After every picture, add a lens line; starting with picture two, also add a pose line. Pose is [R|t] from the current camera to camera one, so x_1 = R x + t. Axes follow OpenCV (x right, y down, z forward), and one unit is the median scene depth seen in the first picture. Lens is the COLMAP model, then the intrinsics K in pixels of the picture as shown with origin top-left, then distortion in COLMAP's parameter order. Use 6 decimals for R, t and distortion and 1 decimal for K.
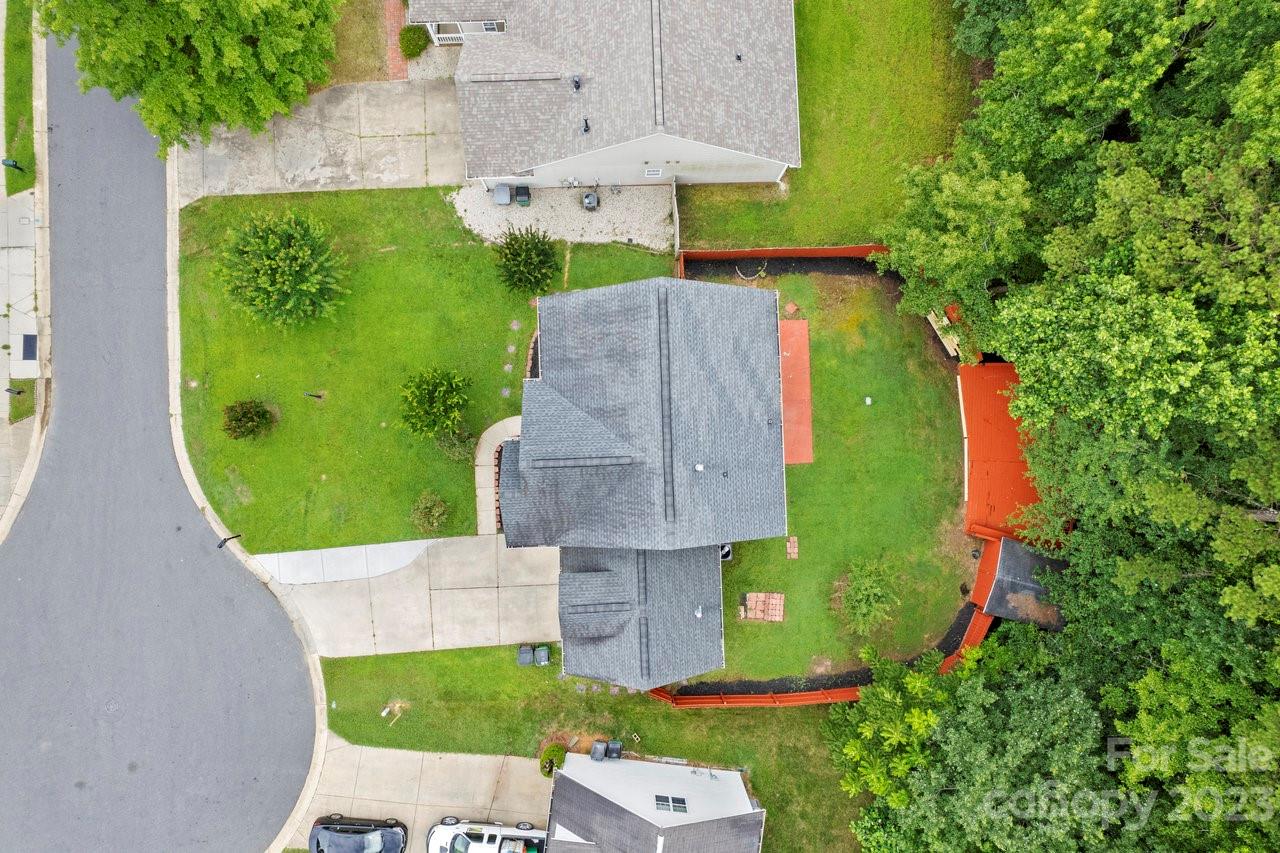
lens RADIAL K [[827.1, 0, 637.6], [0, 827.1, 428.6], [0, 0, 1]] dist [-0.061801, 0.057876]
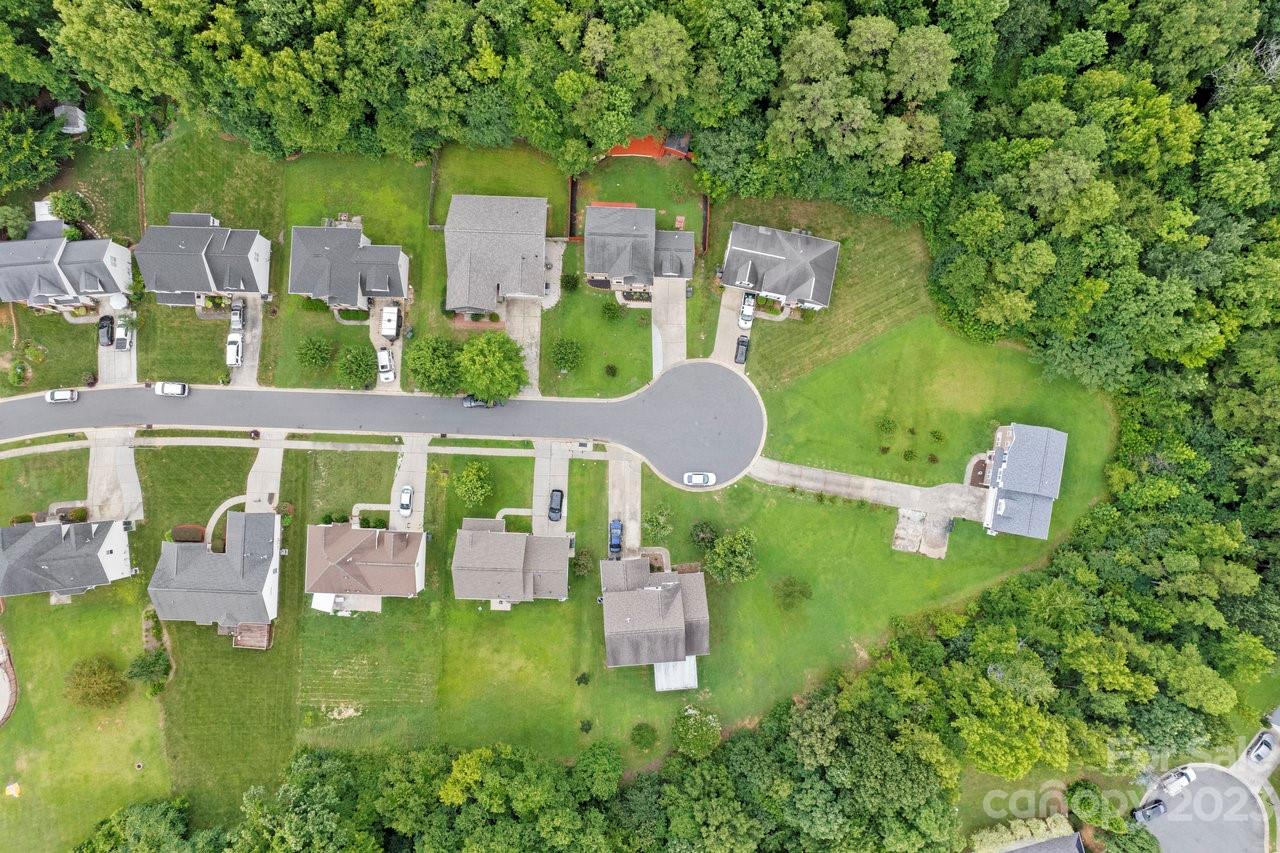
lens RADIAL K [[827.1, 0, 639.4], [0, 827.1, 424.3], [0, 0, 1]] dist [-0.061801, 0.057876]
pose [[0.067821, -0.997685, 0.004907, -0.672629], [0.996717, 0.067972, 0.043988, -0.029008], [-0.044220, 0.001907, 0.999020, -2.239619]]
